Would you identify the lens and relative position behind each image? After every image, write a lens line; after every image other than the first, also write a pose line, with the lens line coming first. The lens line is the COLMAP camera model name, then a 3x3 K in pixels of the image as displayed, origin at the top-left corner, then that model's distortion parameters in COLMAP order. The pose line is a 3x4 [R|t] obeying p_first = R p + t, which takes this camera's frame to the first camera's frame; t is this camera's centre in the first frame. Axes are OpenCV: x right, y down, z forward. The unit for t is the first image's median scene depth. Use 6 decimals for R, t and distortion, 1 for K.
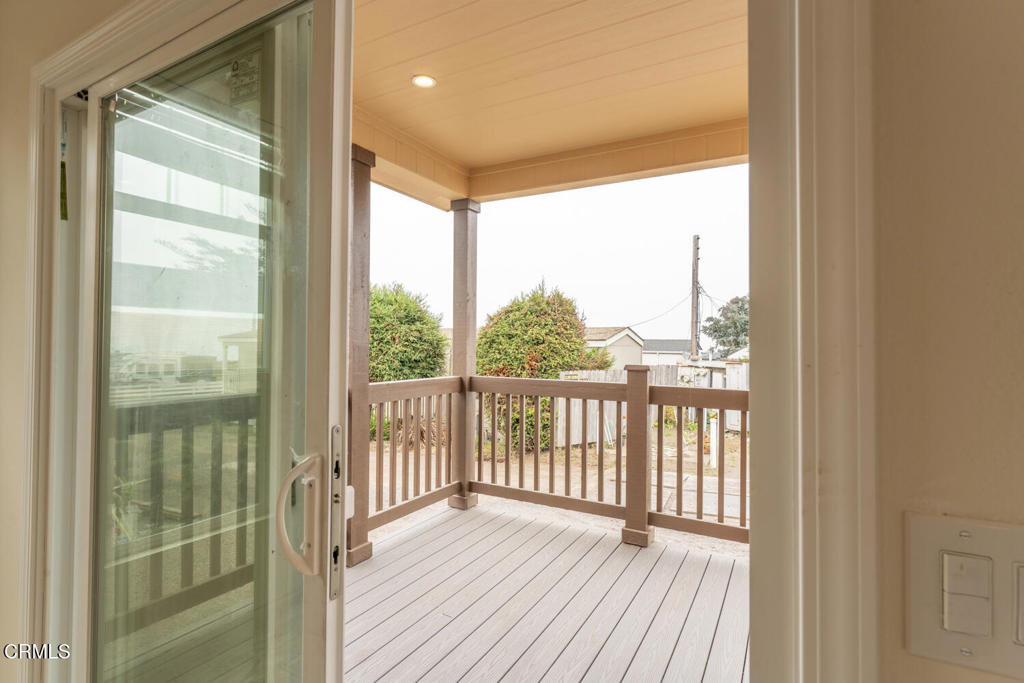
lens RADIAL K [[497.9, 0, 519.1], [0, 497.9, 350.7], [0, 0, 1]] dist [-0.001847, 0.000192]
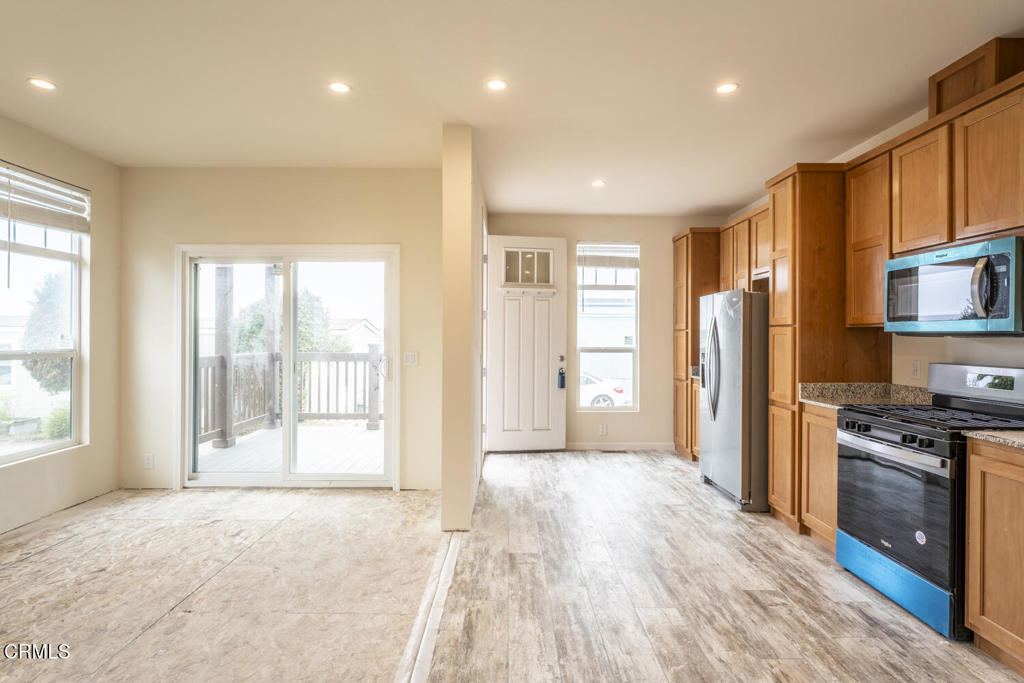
lens RADIAL K [[497.9, 0, 488.2], [0, 497.9, 342.5], [0, 0, 1]] dist [-0.001847, 0.000192]
pose [[0.896304, -0.014014, 0.443219, -0.061281], [0.009474, 0.999878, 0.012456, -0.001457], [-0.443339, -0.006965, 0.896327, -0.262518]]
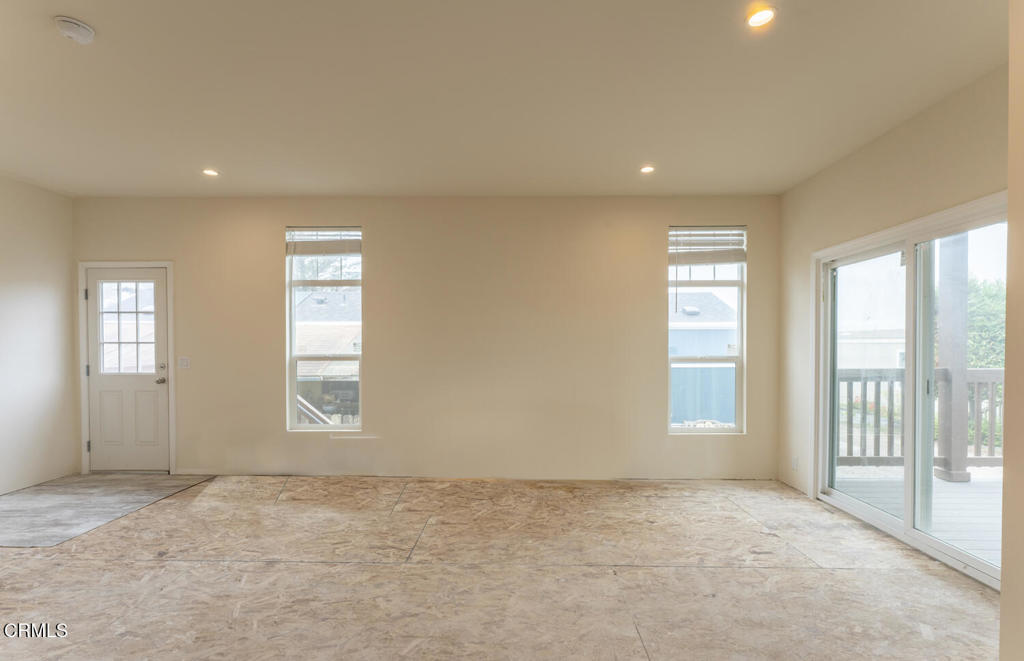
lens RADIAL K [[441.2, 0, 531.5], [0, 441.2, 358.8], [0, 0, 1]] dist [-0.003665, 0.000072]
pose [[0.466251, 0.011411, -0.884579, 0.059697], [0.005096, 0.999866, 0.015585, -0.000188], [0.884638, -0.011774, 0.466130, -0.183436]]
